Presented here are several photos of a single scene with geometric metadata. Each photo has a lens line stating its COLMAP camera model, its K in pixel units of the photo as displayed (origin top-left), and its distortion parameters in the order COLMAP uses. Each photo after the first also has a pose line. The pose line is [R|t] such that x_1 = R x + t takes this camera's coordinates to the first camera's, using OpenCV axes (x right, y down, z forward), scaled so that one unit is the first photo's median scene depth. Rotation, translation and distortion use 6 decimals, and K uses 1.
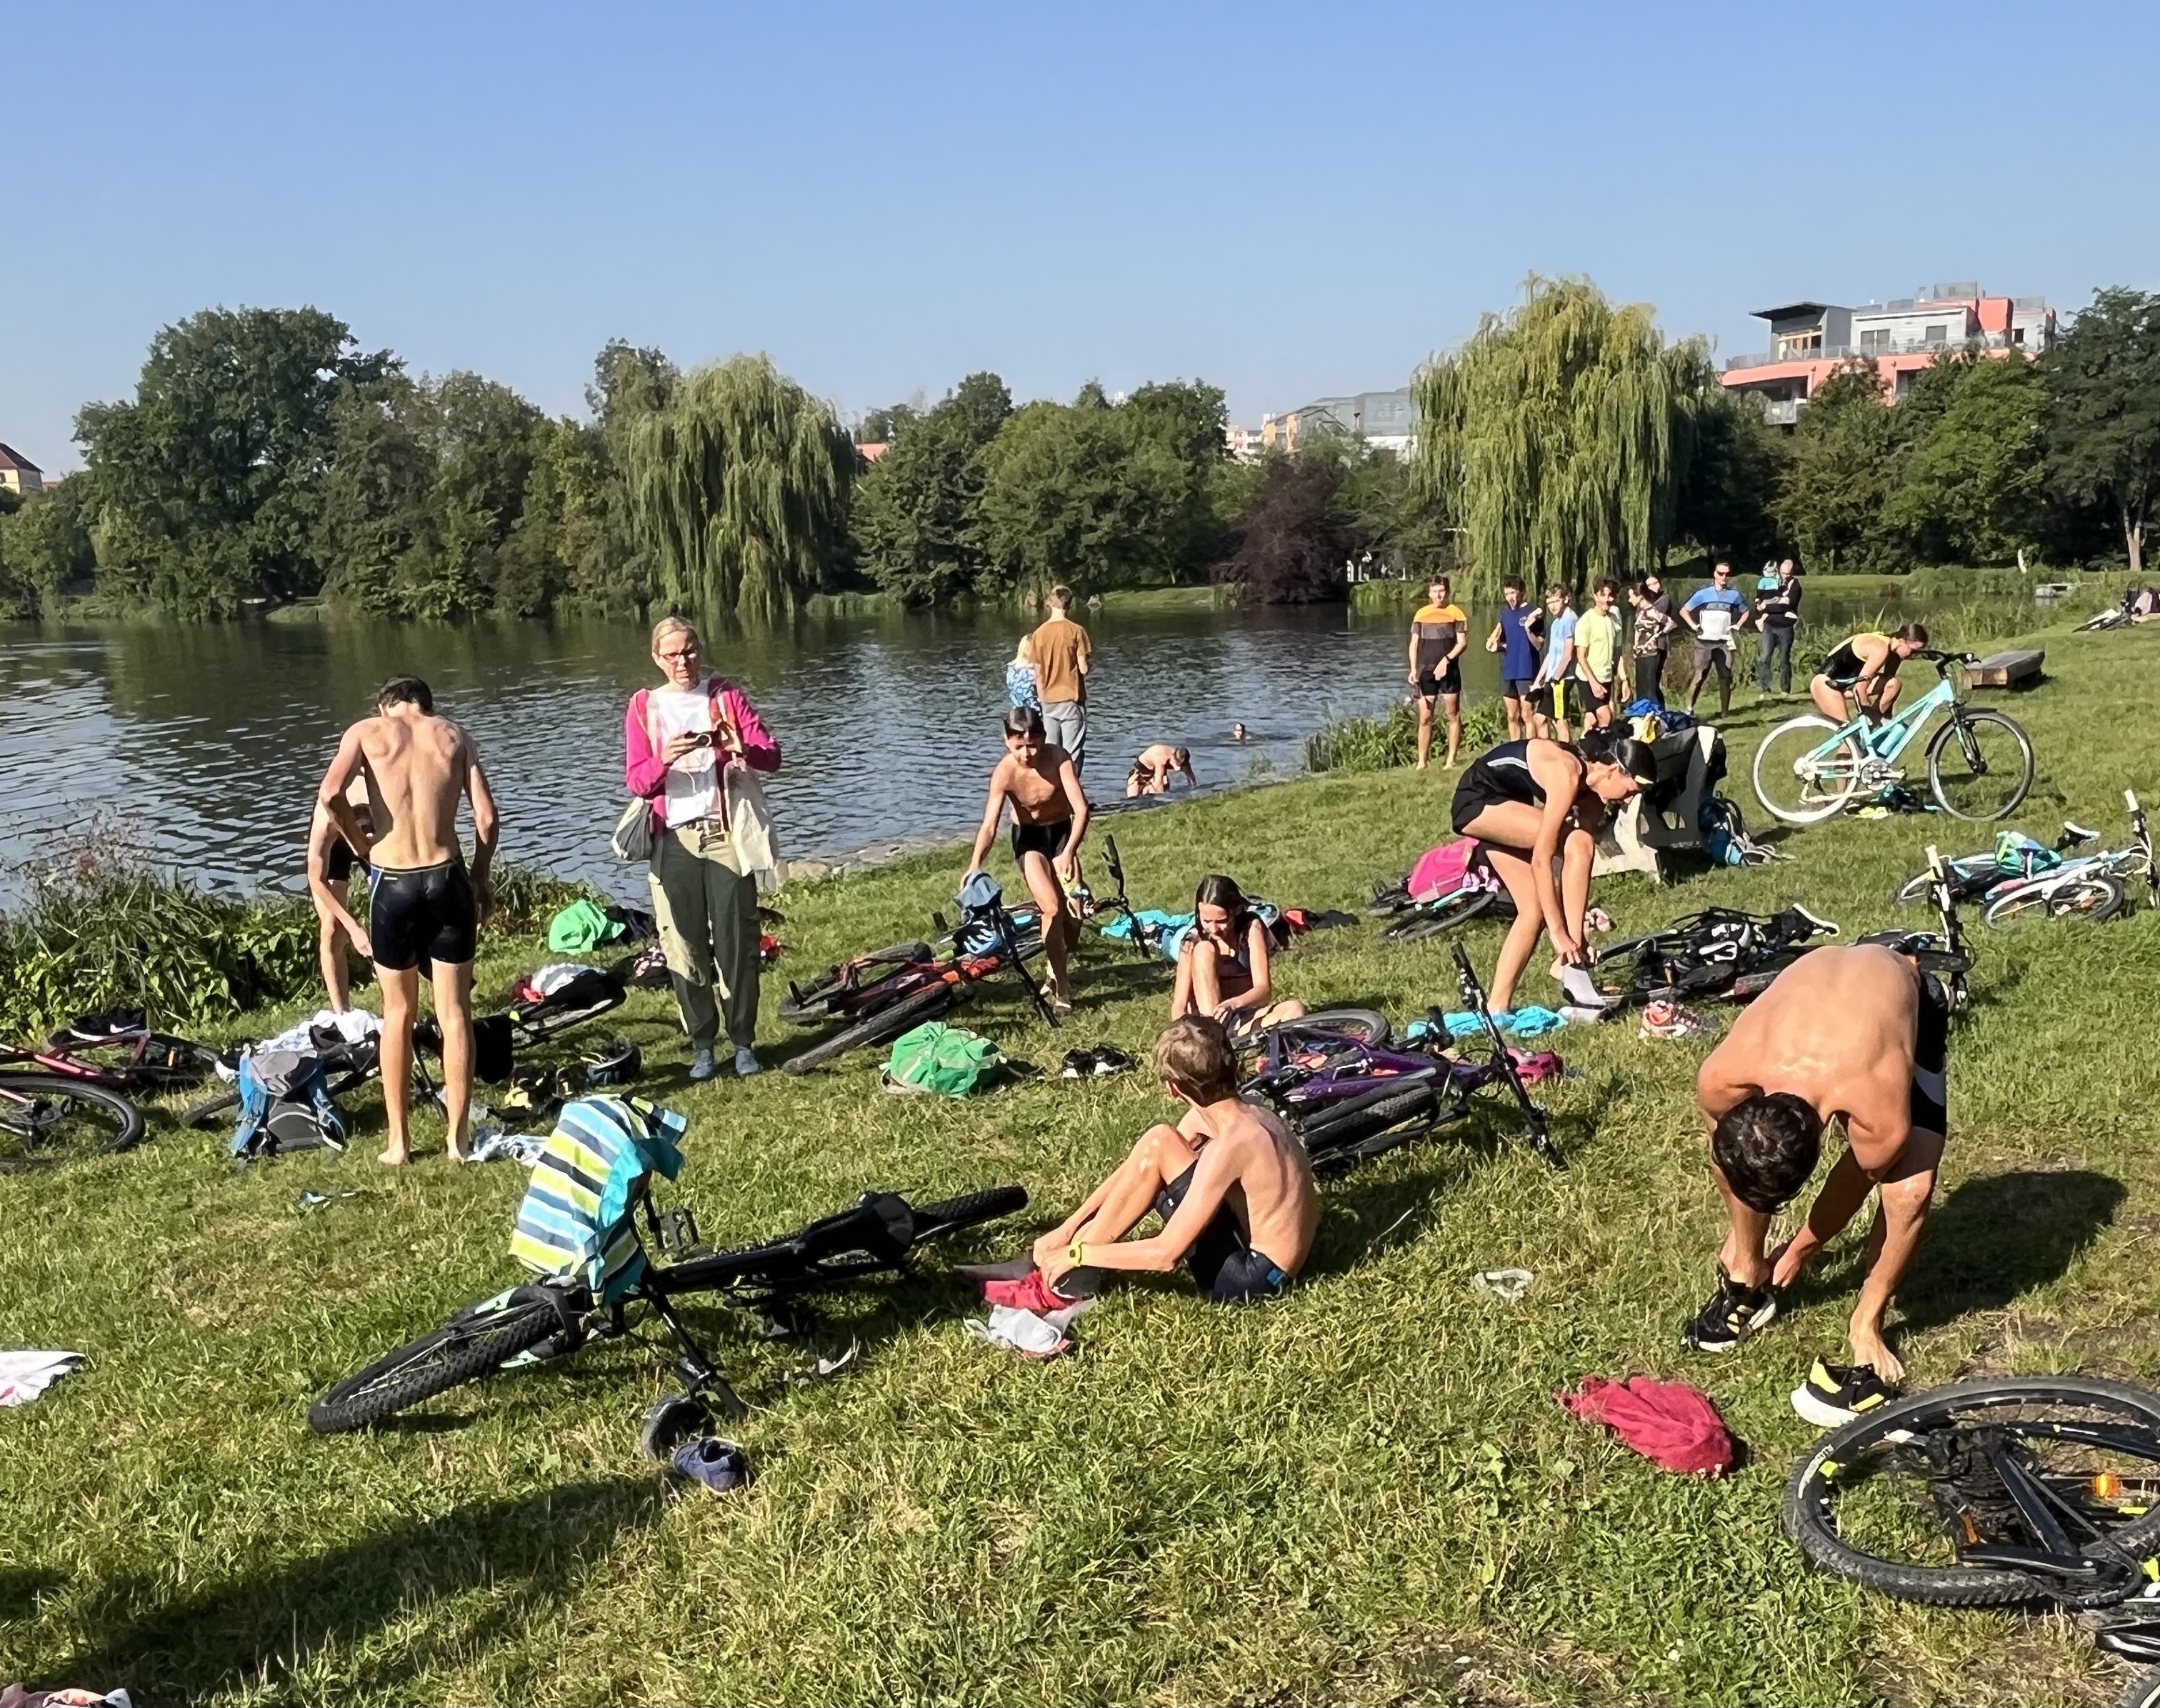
lens RADIAL K [[2111.3, 0, 1117.8], [0, 2111.3, 1084.4], [0, 0, 1]] dist [-0.000507, 0.000000]
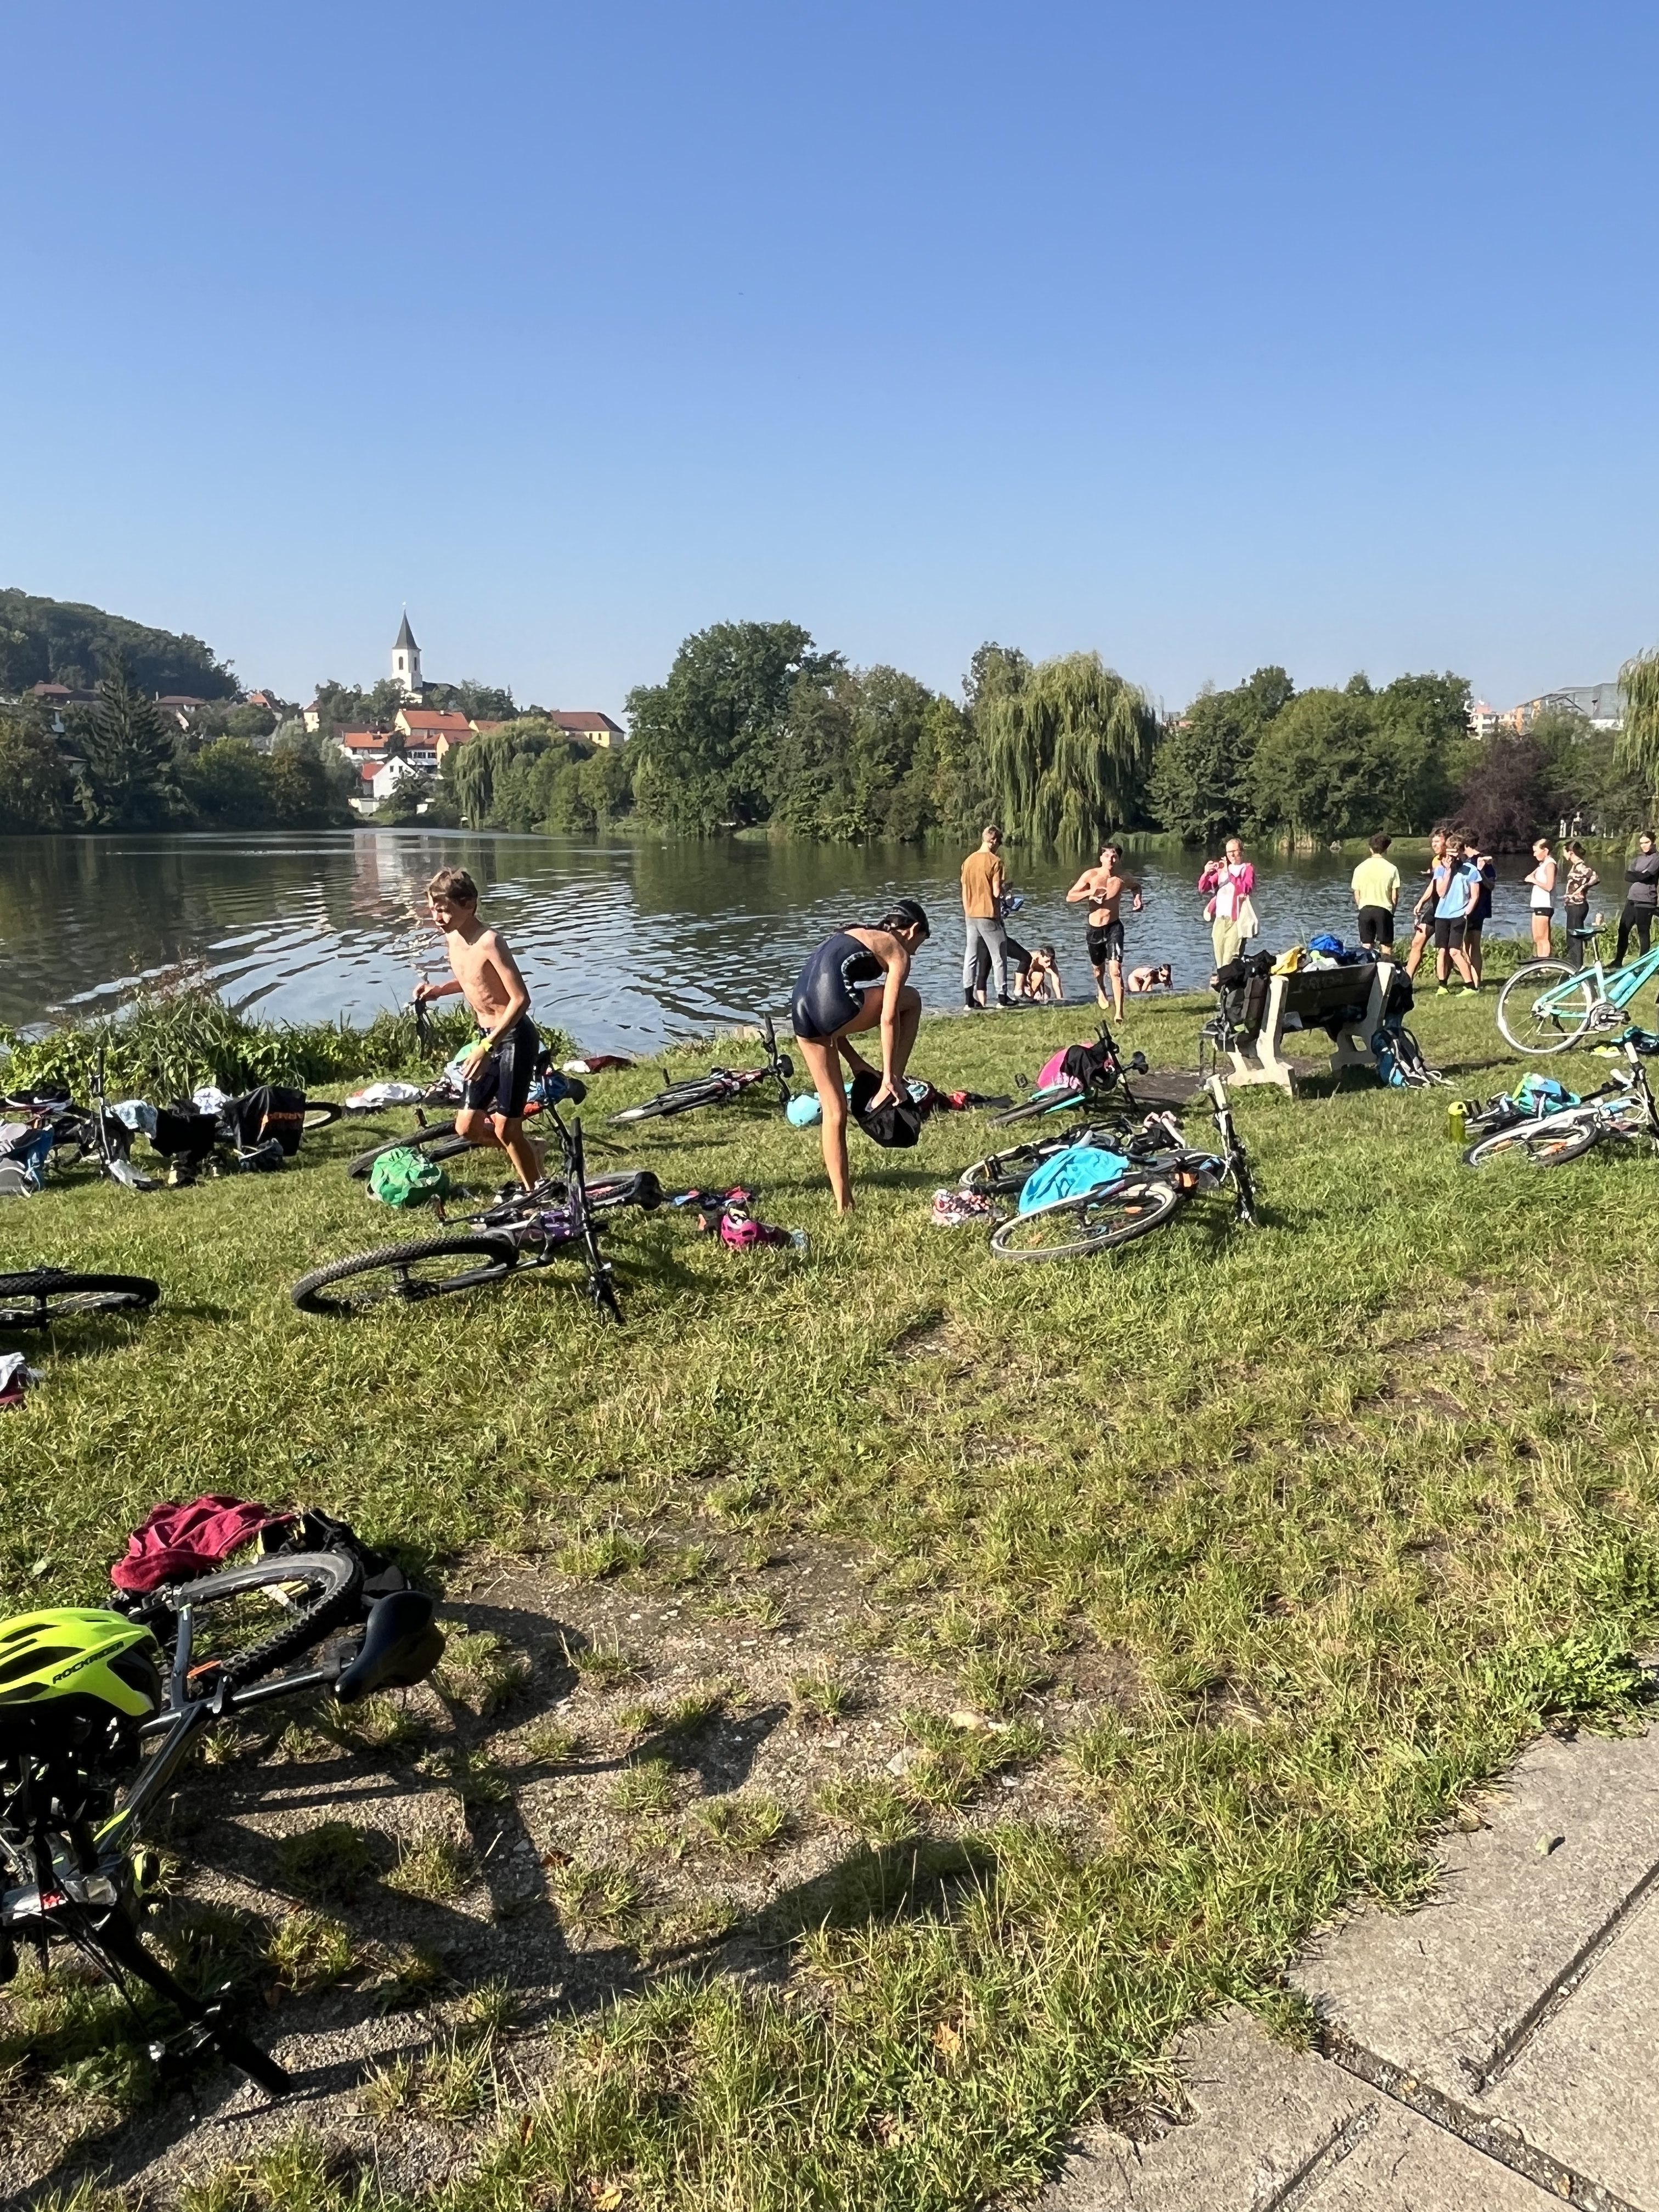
lens RADIAL K [[1627.7, 0, 822.7], [0, 1627.7, 1086.9], [0, 0, 1]] dist [-0.007969, 0.002915]
pose [[0.941592, 0.084600, -0.325955, 0.027778], [-0.108011, 0.992662, -0.054374, -0.002345], [0.318964, 0.086405, 0.943820, 0.008915]]
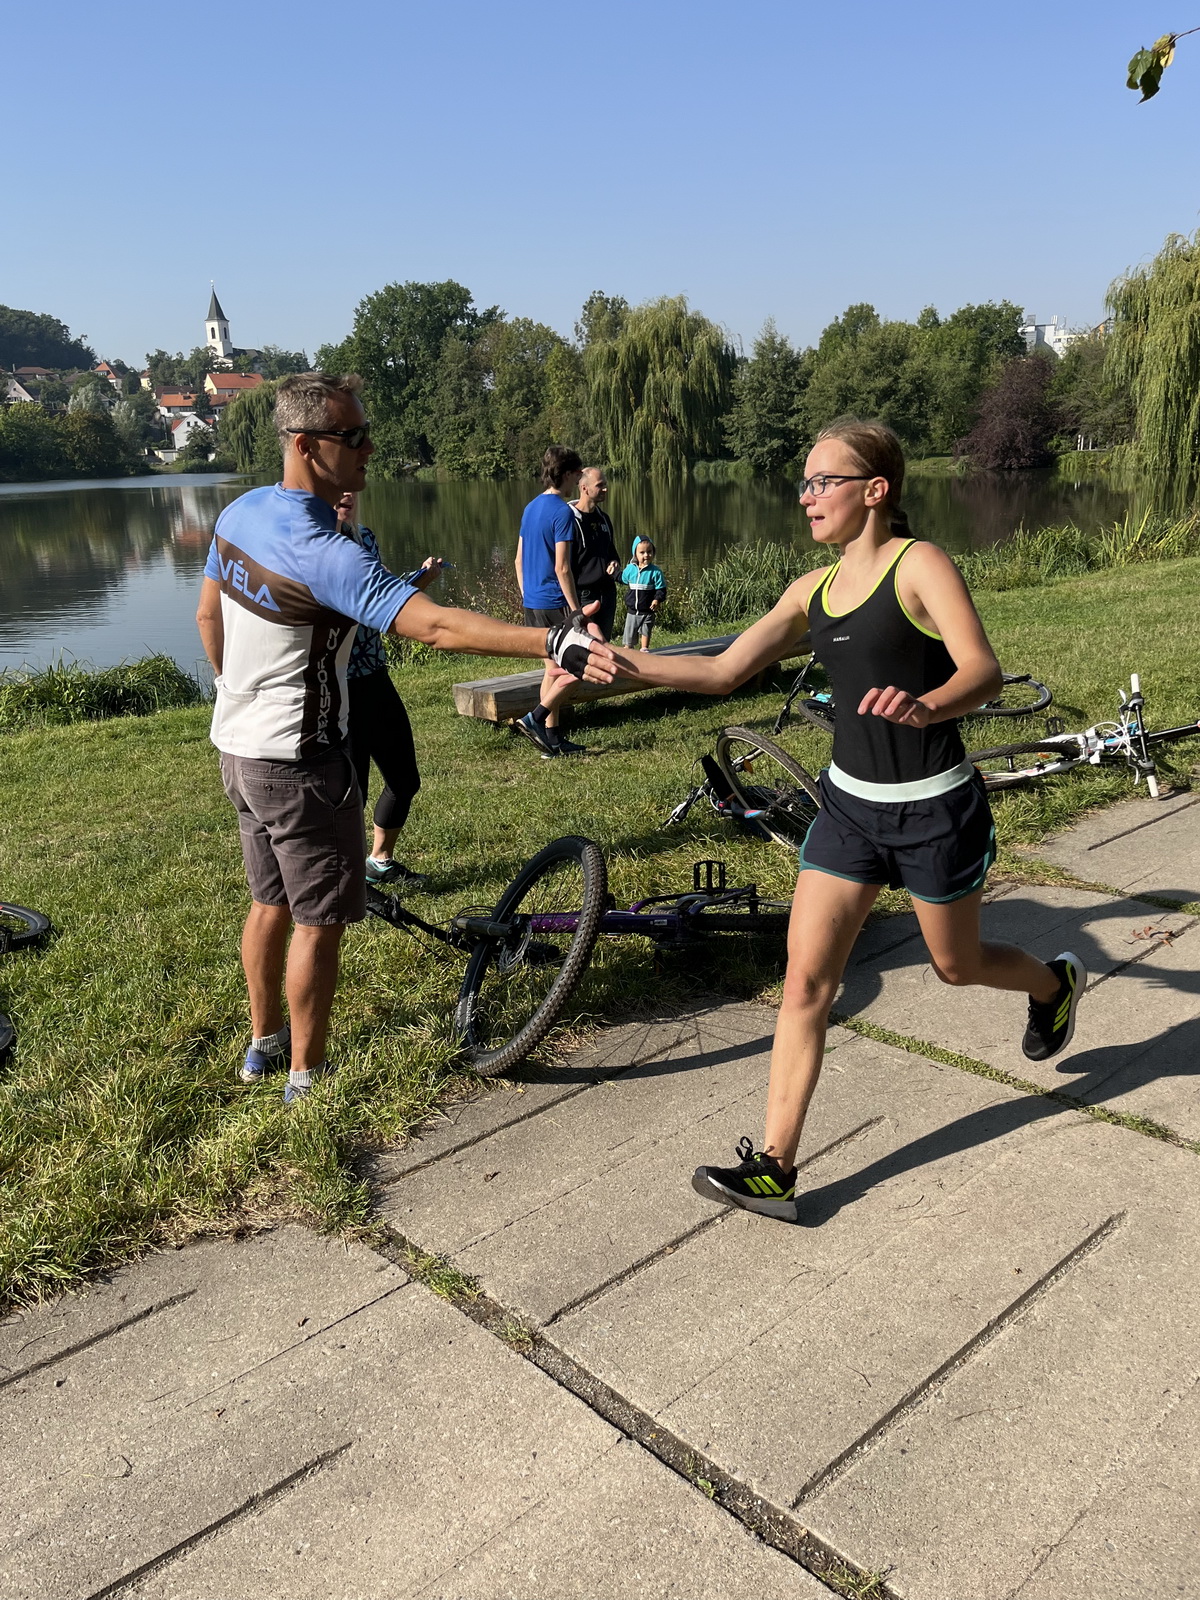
lens RADIAL K [[1271.2, 0, 598.8], [0, 1271.2, 810.9], [0, 0, 1]] dist [0.031823, -0.015988]
pose [[0.940159, 0.088824, -0.328954, 0.109519], [-0.073963, 0.995605, 0.057446, -0.036029], [0.332610, -0.029678, 0.942597, 0.133051]]
